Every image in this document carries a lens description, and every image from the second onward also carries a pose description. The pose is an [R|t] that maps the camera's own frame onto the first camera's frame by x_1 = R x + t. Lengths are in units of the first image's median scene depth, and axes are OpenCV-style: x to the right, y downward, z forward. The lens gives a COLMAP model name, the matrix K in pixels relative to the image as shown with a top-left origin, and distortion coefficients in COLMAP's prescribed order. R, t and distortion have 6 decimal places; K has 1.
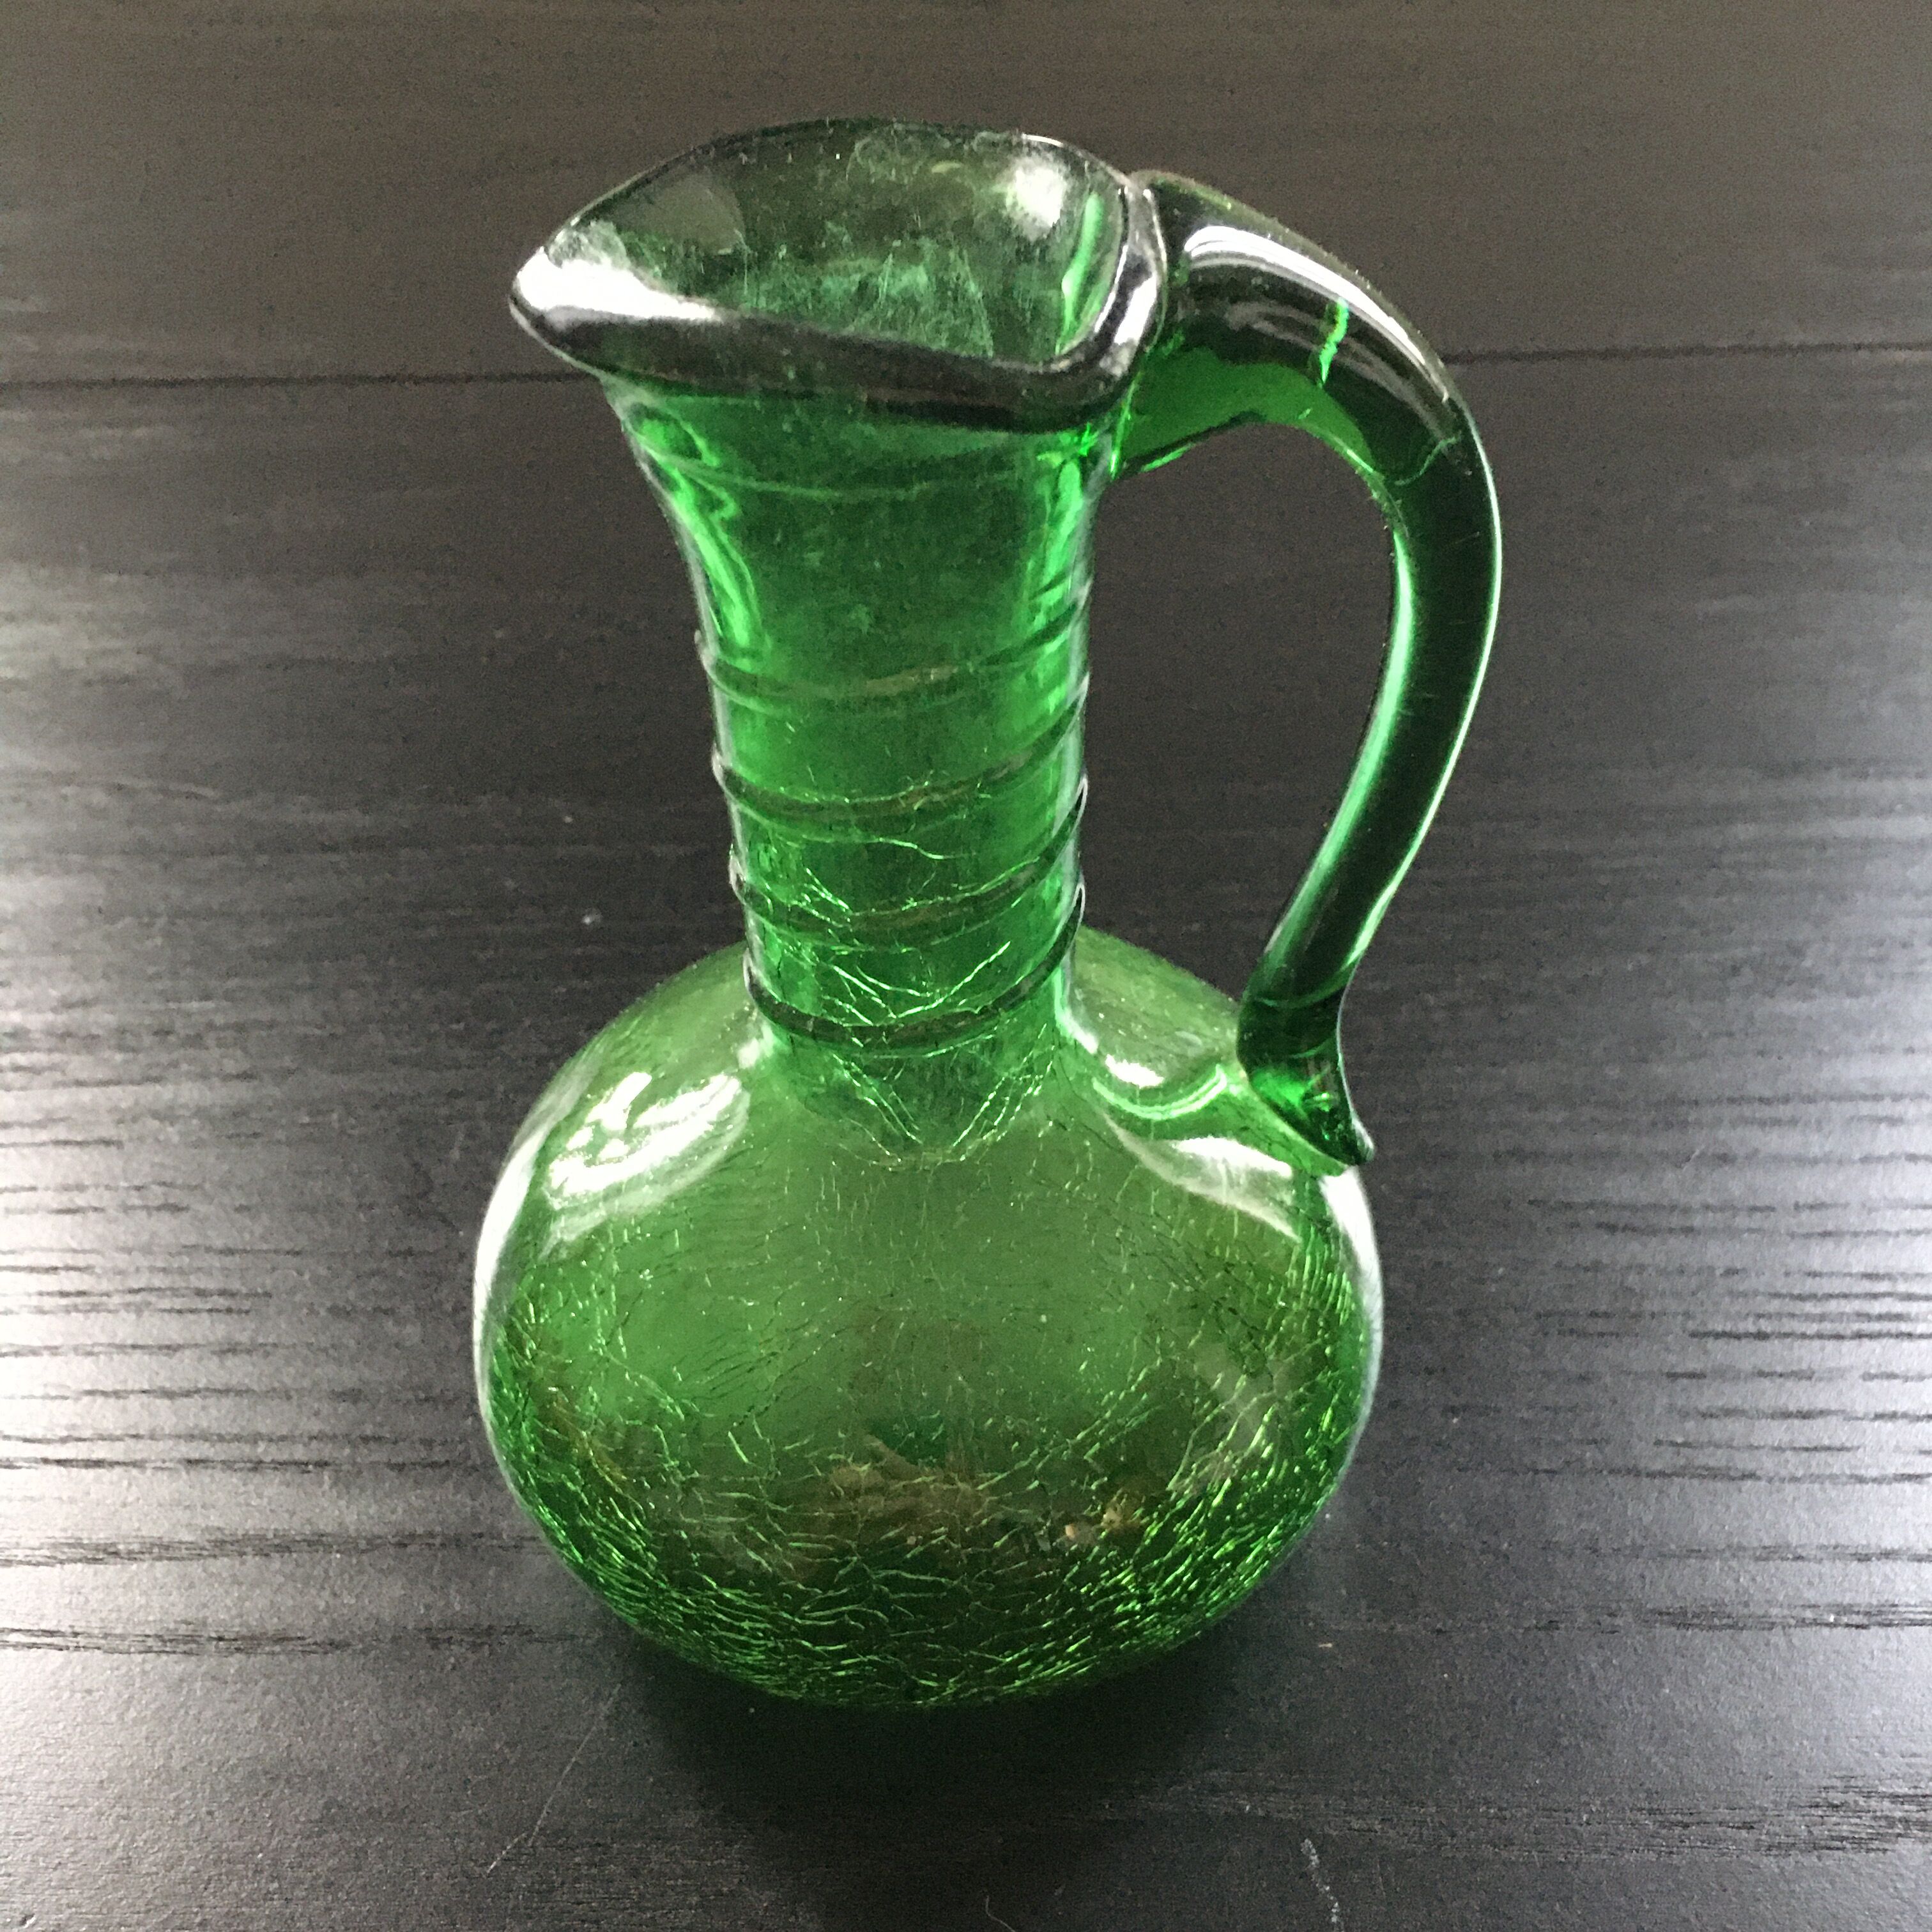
lens RADIAL K [[2321.7, 0, 976.9], [0, 2321.7, 972.1], [0, 0, 1]] dist [0.011913, 0.000000]
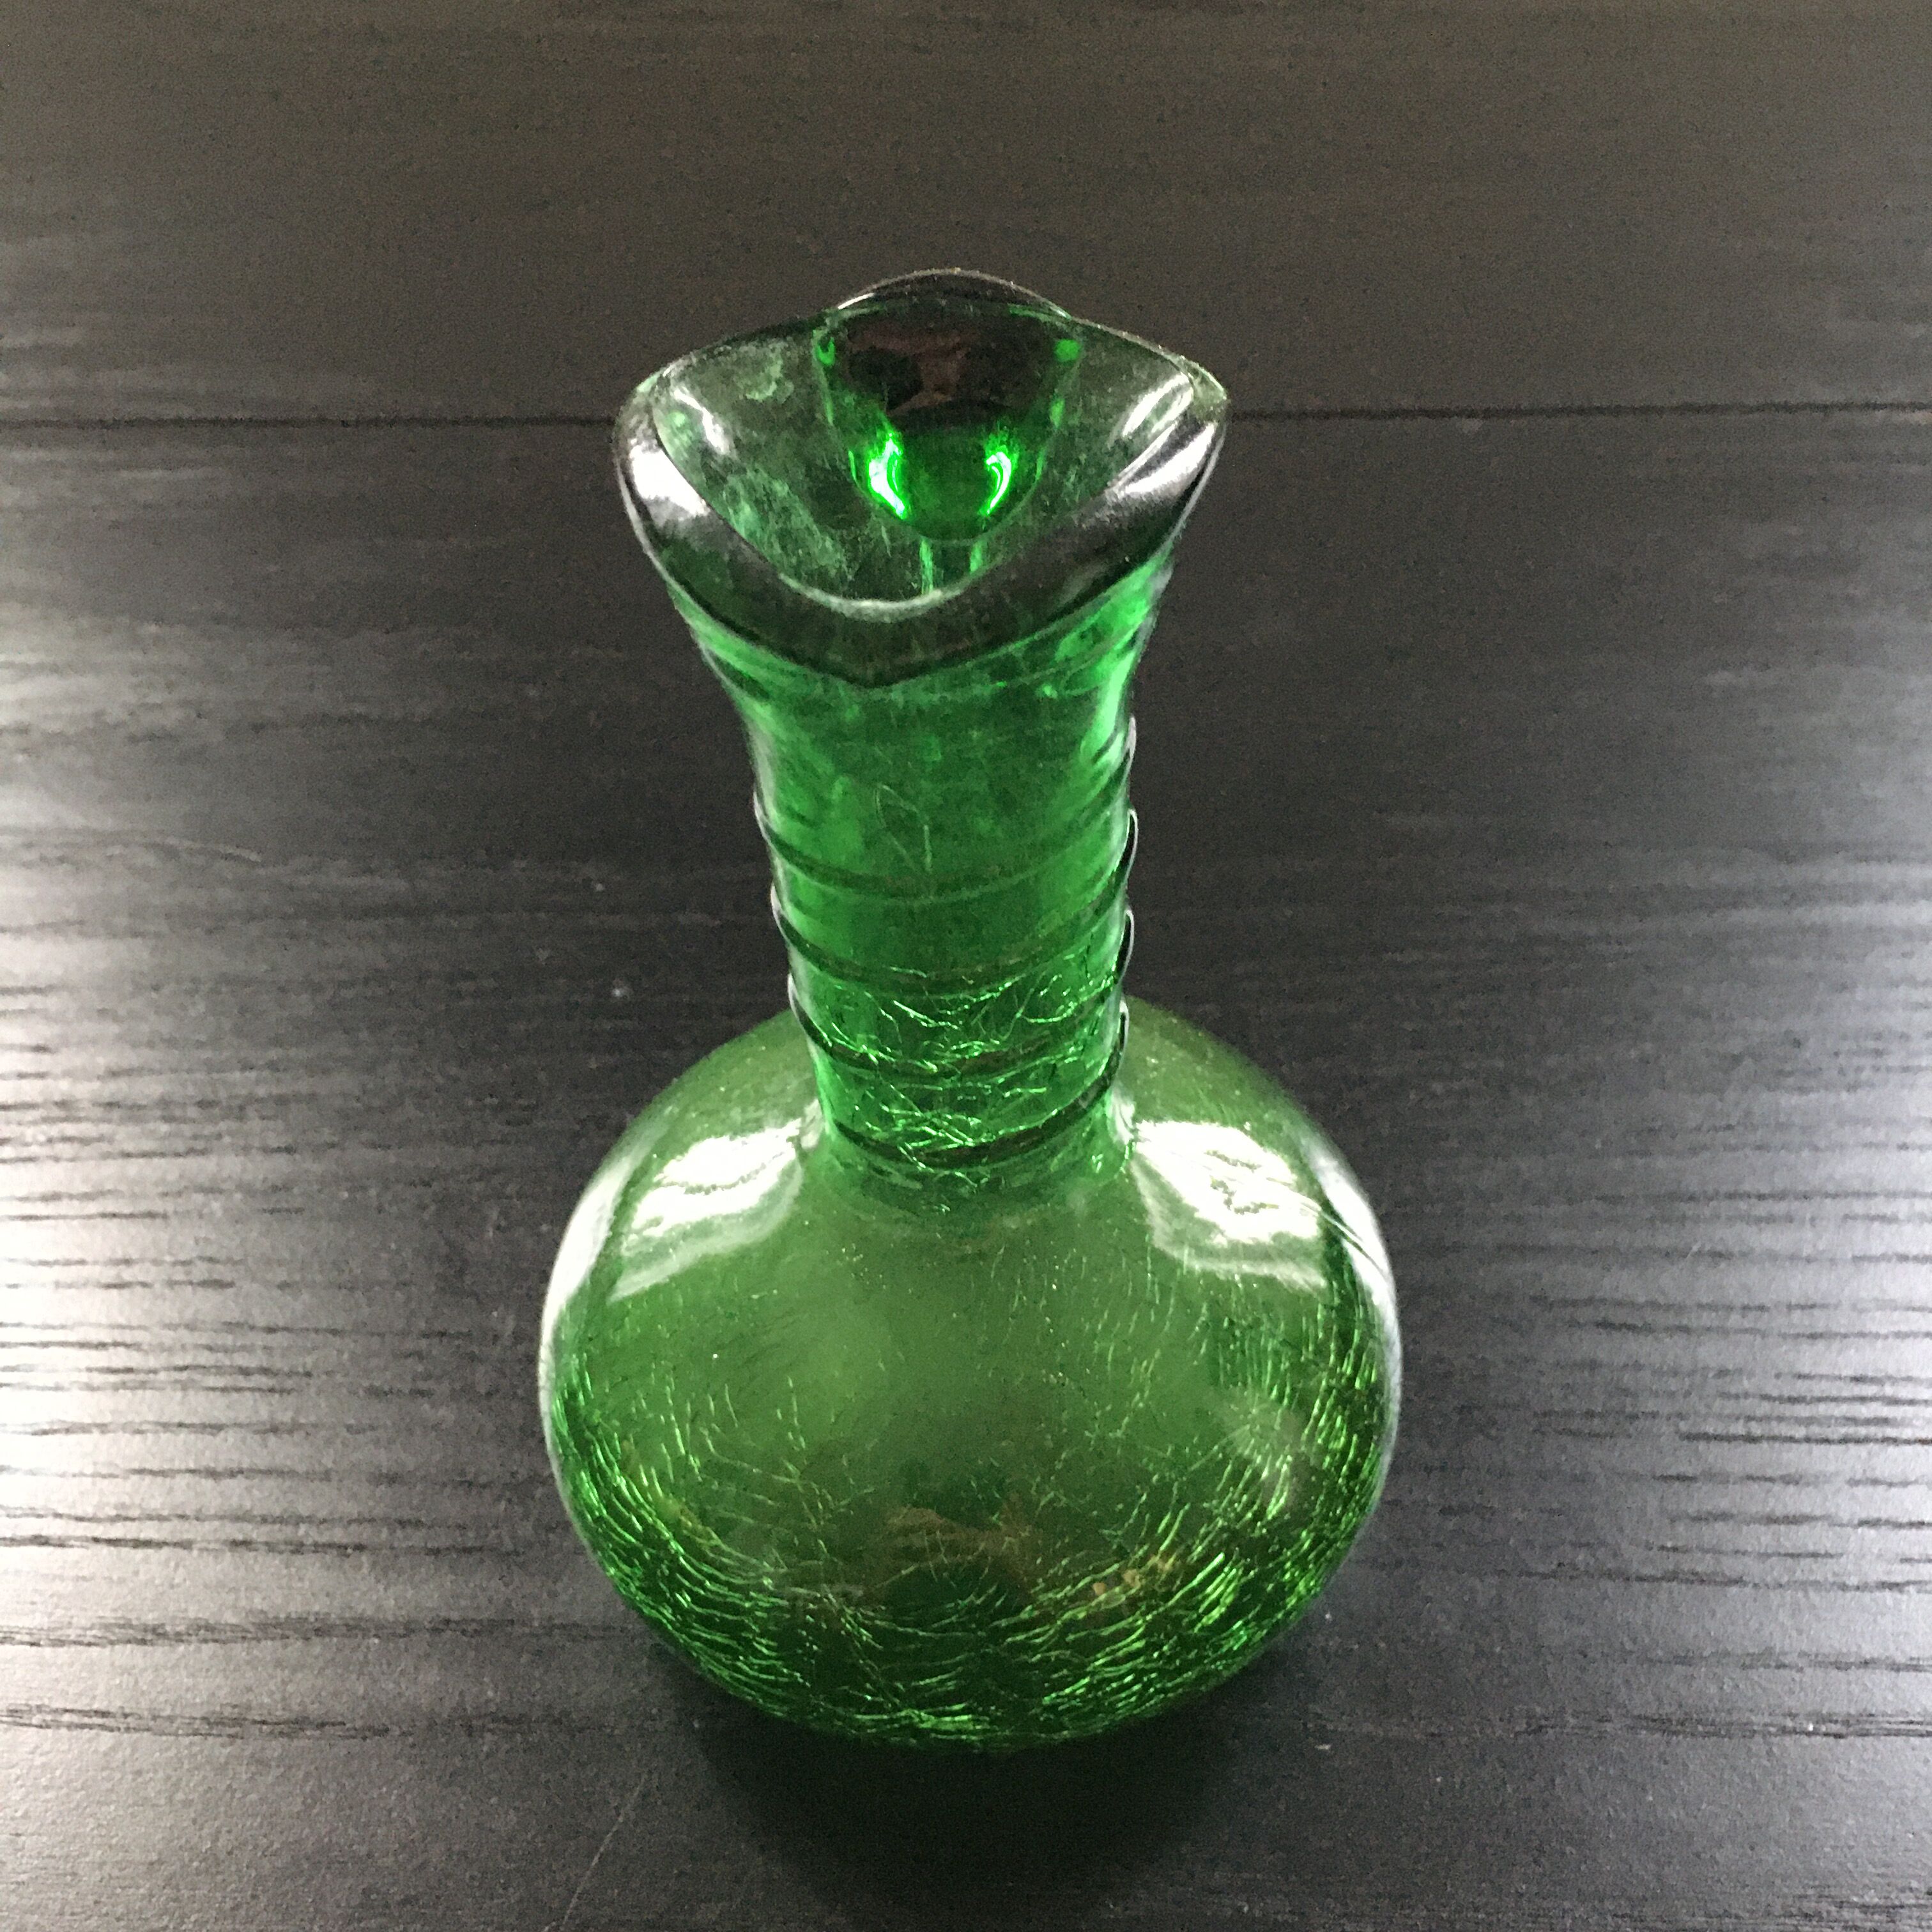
lens RADIAL K [[2321.7, 0, 978.6], [0, 2321.7, 958.0], [0, 0, 1]] dist [0.011913, 0.000000]
pose [[0.999890, 0.013318, -0.006572, -0.001988], [-0.013182, 0.999706, 0.020327, -0.073073], [0.006841, -0.020239, 0.999772, -0.031301]]
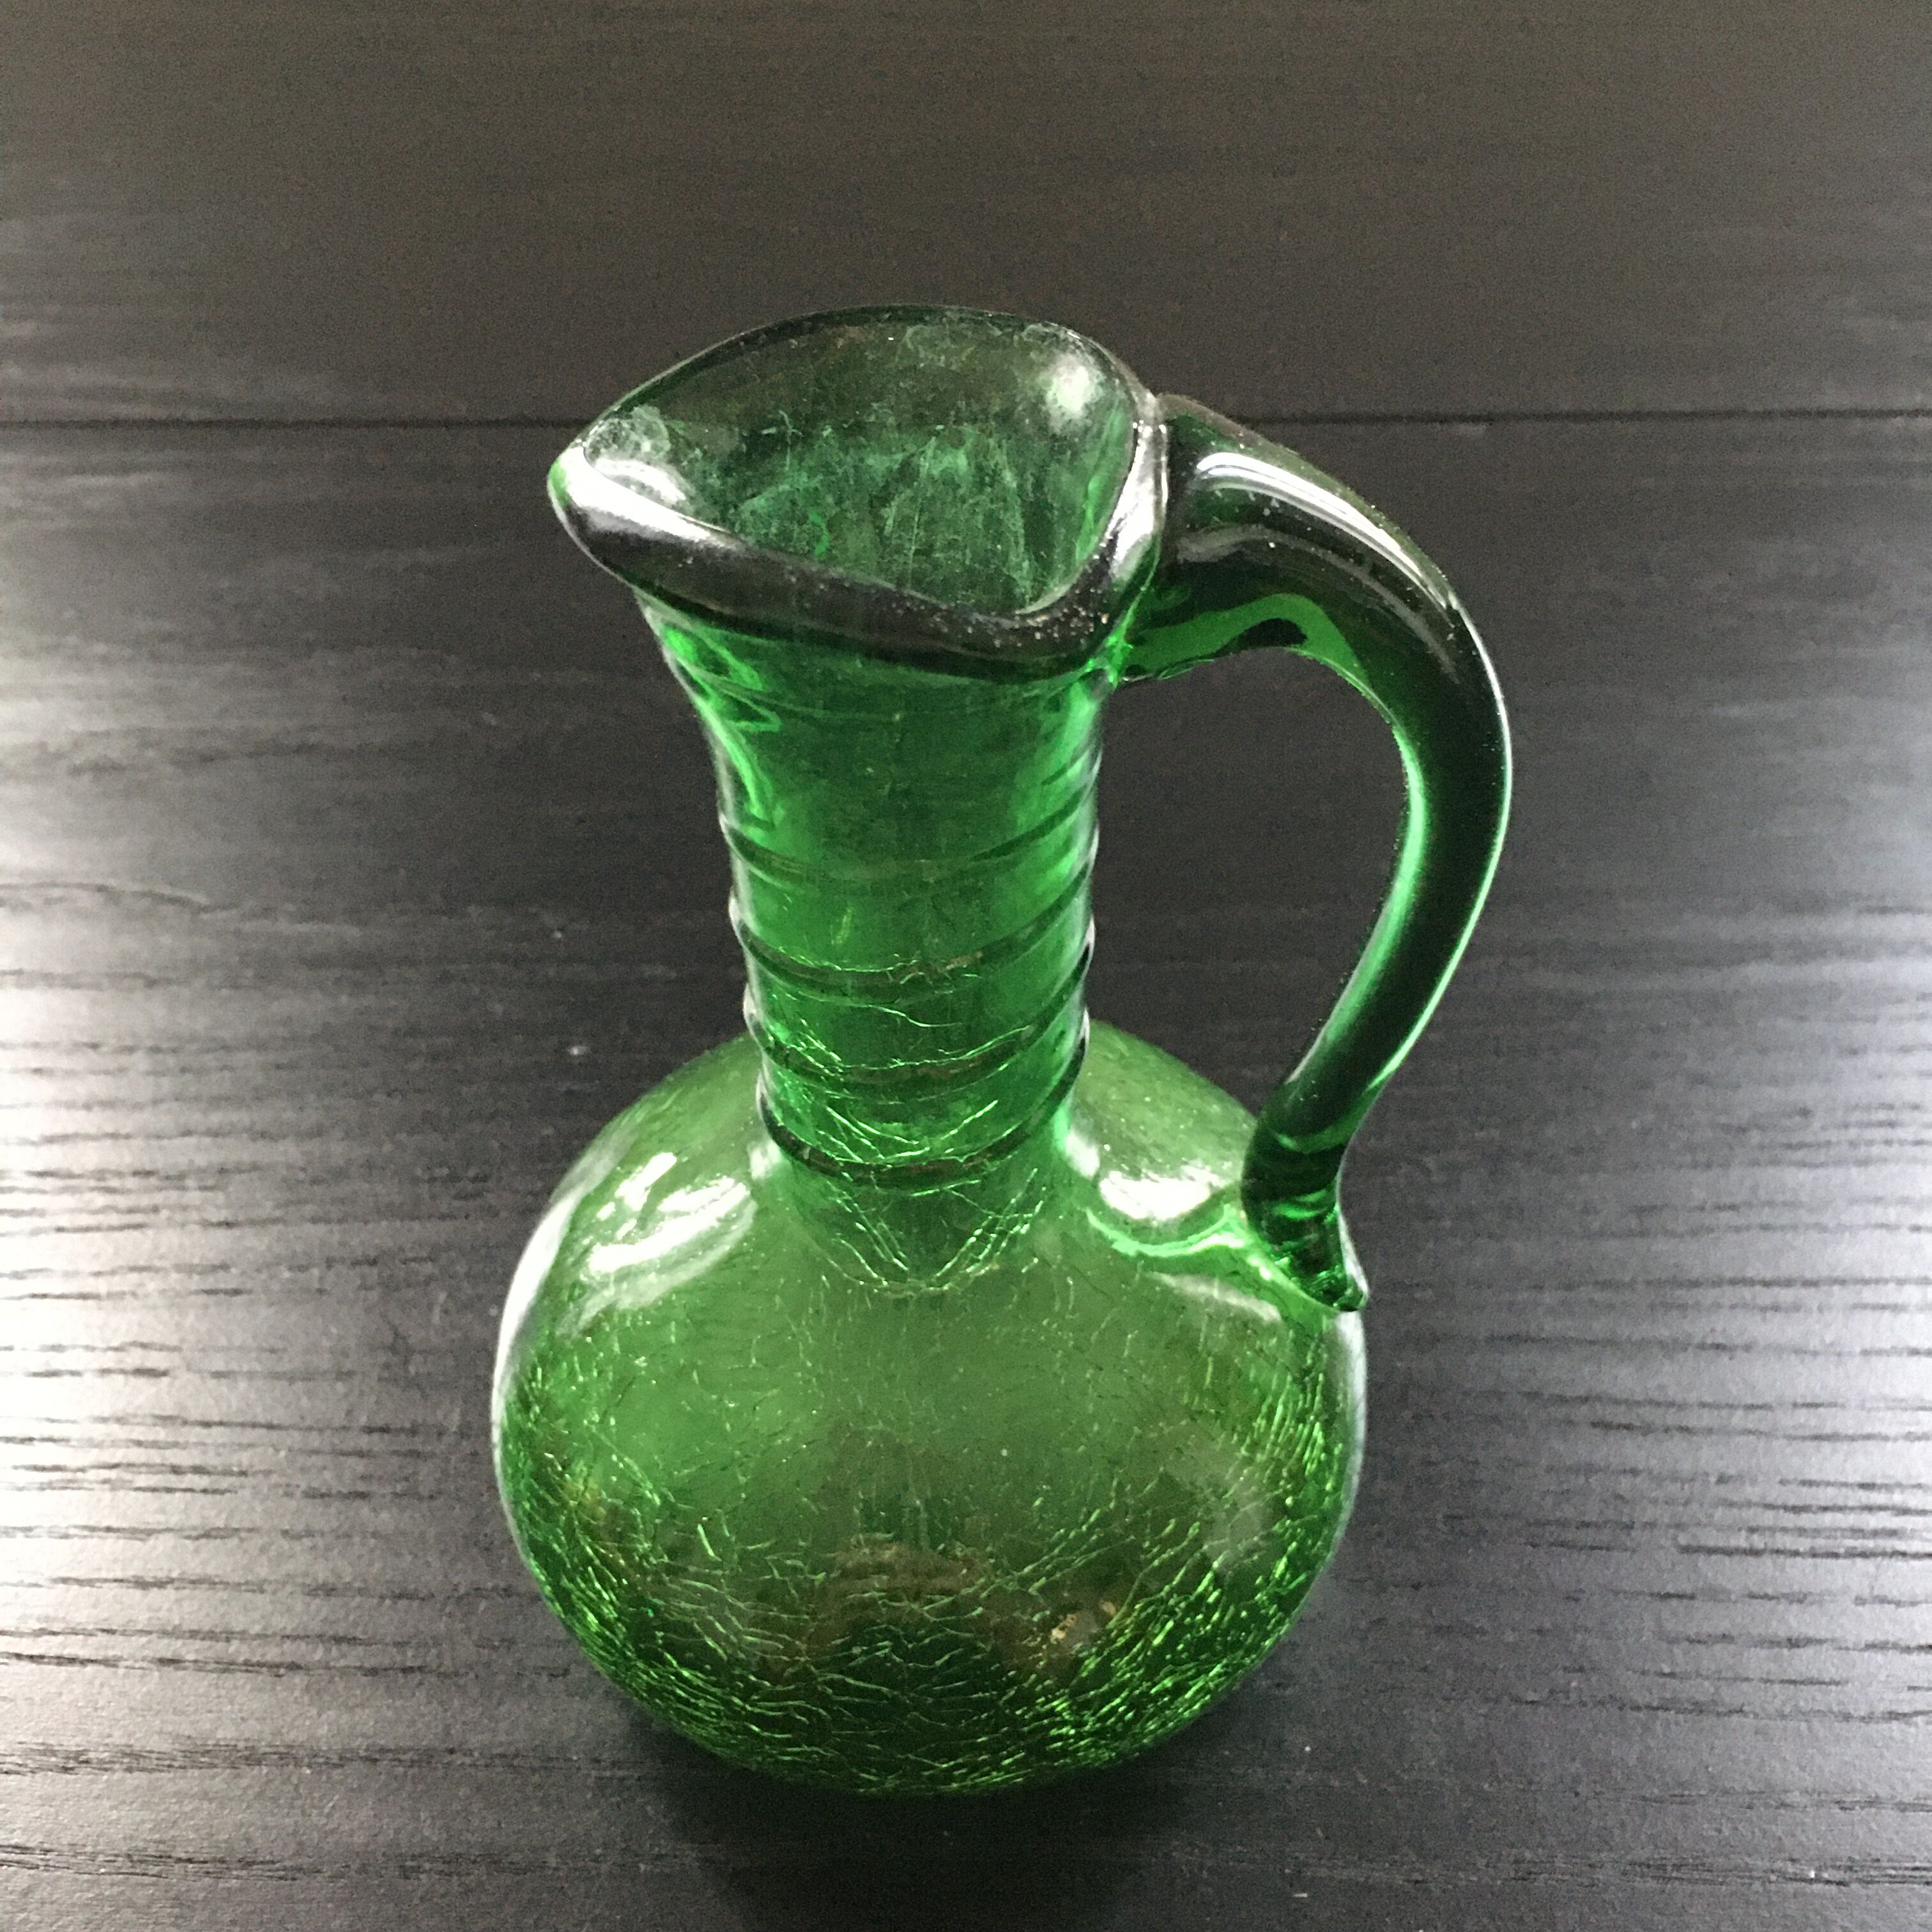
lens RADIAL K [[2321.7, 0, 978.5], [0, 2321.7, 945.5], [0, 0, 1]] dist [0.011913, 0.000000]
pose [[0.999825, 0.017448, -0.006689, 0.010676], [-0.017125, 0.998807, 0.045737, -0.138902], [0.007479, -0.045614, 0.998931, 0.023082]]
